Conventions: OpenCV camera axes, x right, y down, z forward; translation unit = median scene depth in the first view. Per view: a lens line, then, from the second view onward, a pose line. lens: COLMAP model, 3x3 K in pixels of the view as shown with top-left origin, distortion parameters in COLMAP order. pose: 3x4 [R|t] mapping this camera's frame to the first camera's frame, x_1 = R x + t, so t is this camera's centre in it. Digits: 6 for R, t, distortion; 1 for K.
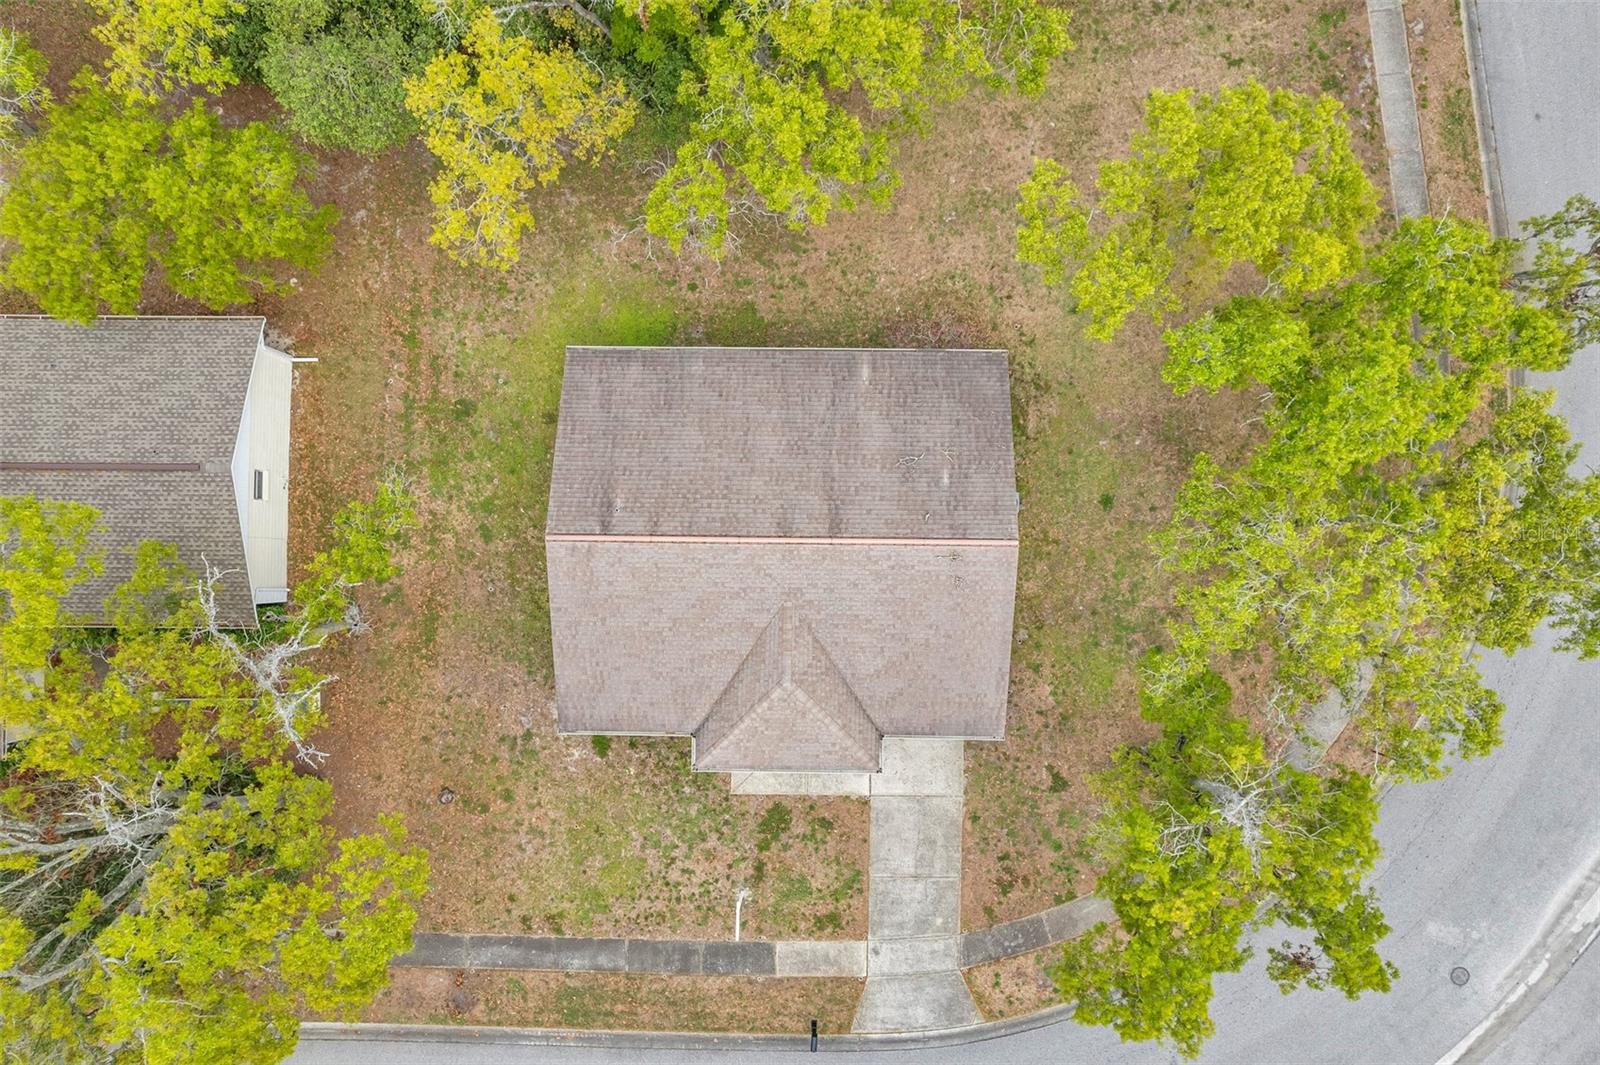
lens RADIAL K [[1051.5, 0, 795.7], [0, 1051.5, 527.9], [0, 0, 1]] dist [-0.091205, 0.085040]
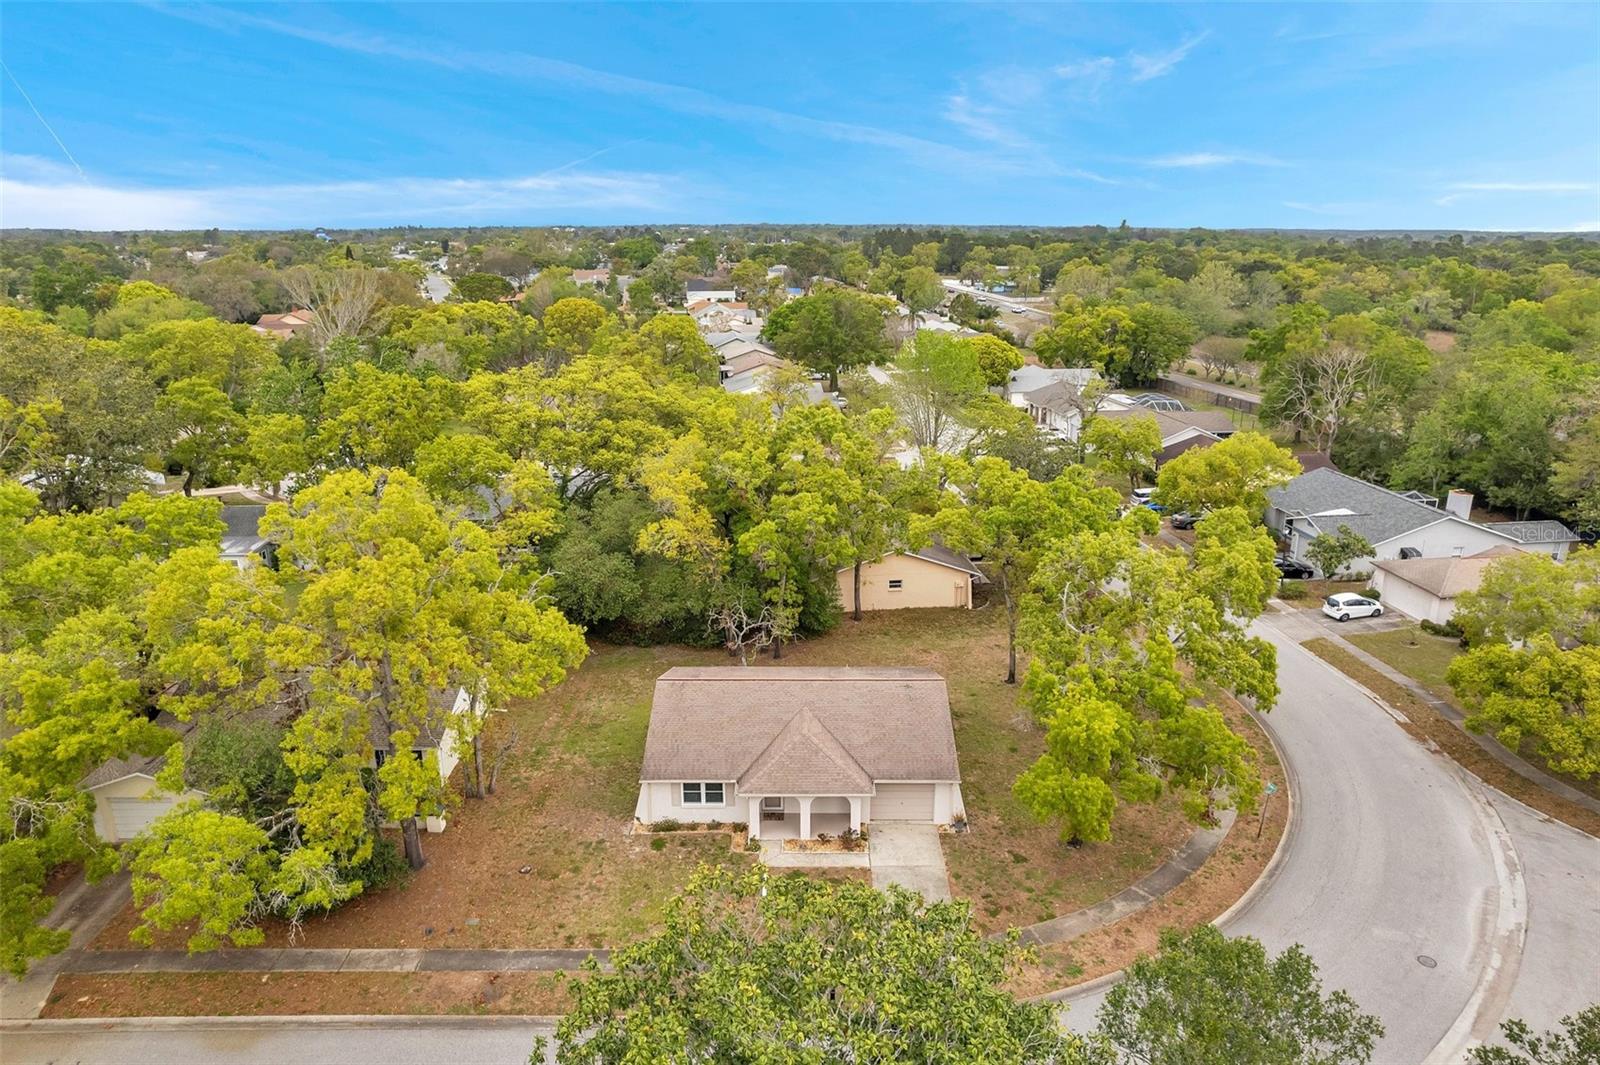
lens RADIAL K [[1051.5, 0, 795.7], [0, 1051.5, 527.9], [0, 0, 1]] dist [-0.091205, 0.085040]
pose [[0.999933, 0.008940, 0.007313, -0.030153], [0.004271, 0.302096, -0.953268, 1.308769], [-0.010732, 0.953236, 0.302038, 0.241226]]
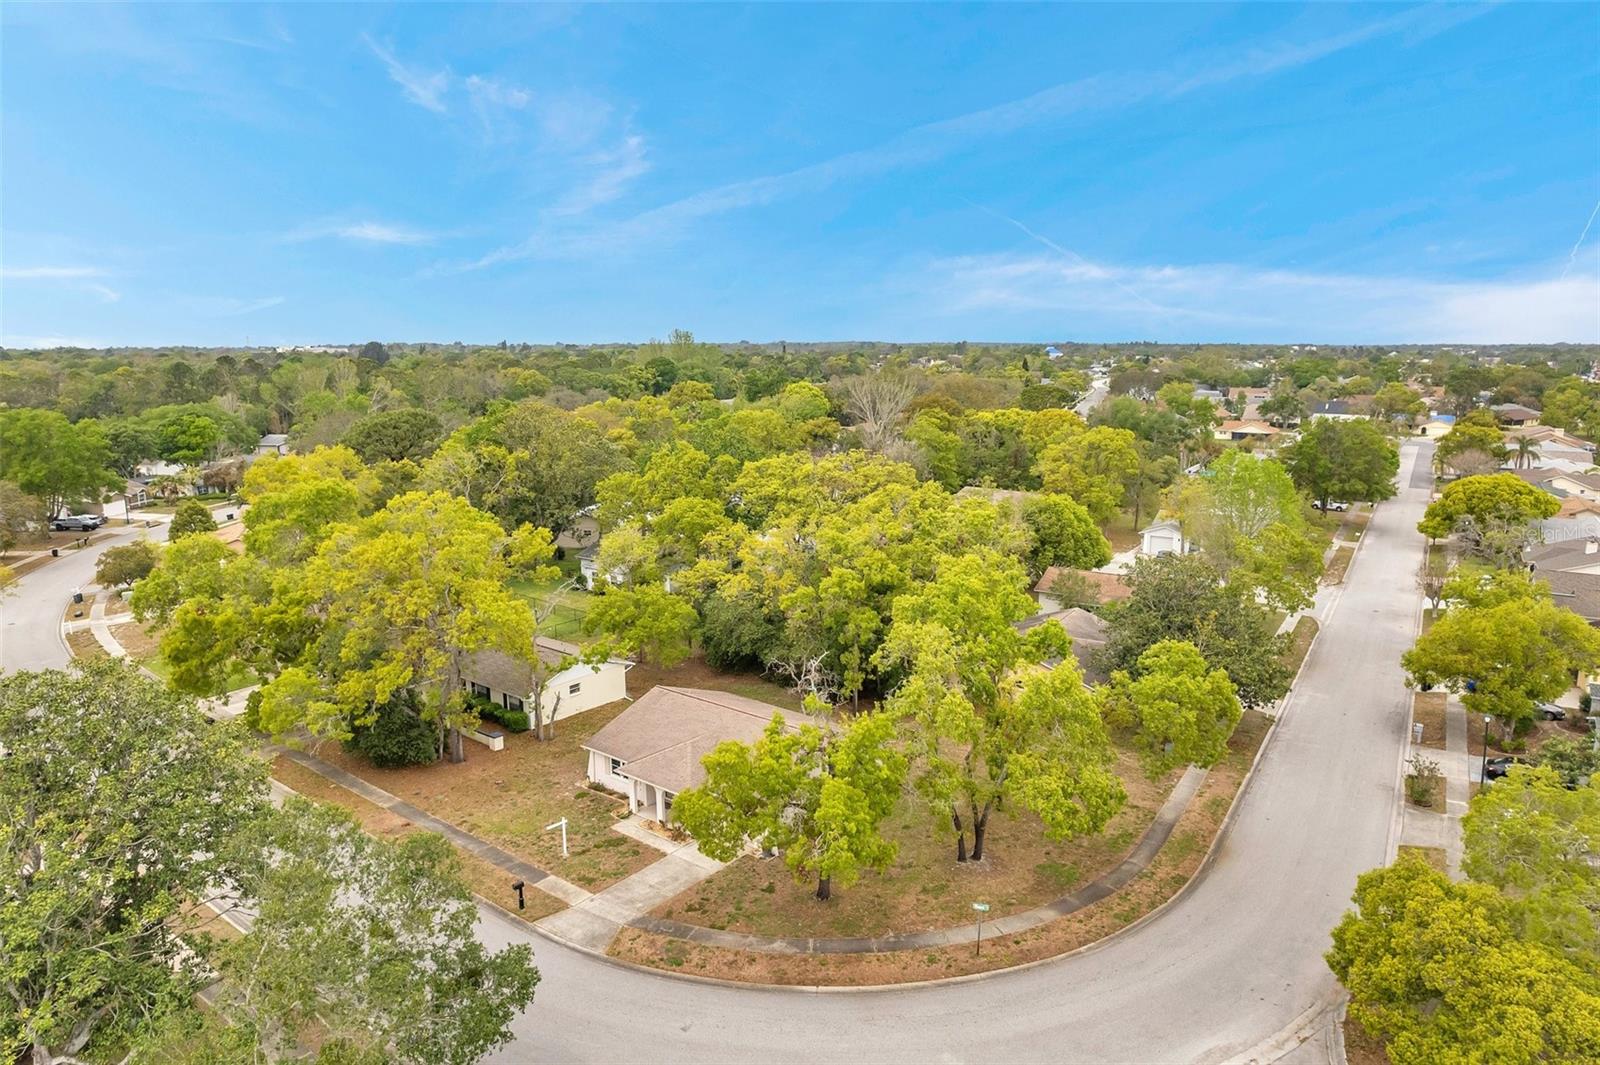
lens RADIAL K [[1051.5, 0, 795.7], [0, 1051.5, 527.9], [0, 0, 1]] dist [-0.091205, 0.085040]
pose [[0.783547, 0.125394, -0.608548, 1.048801], [-0.621290, 0.169589, -0.765008, 1.220384], [0.007276, 0.977505, 0.210787, 0.215245]]
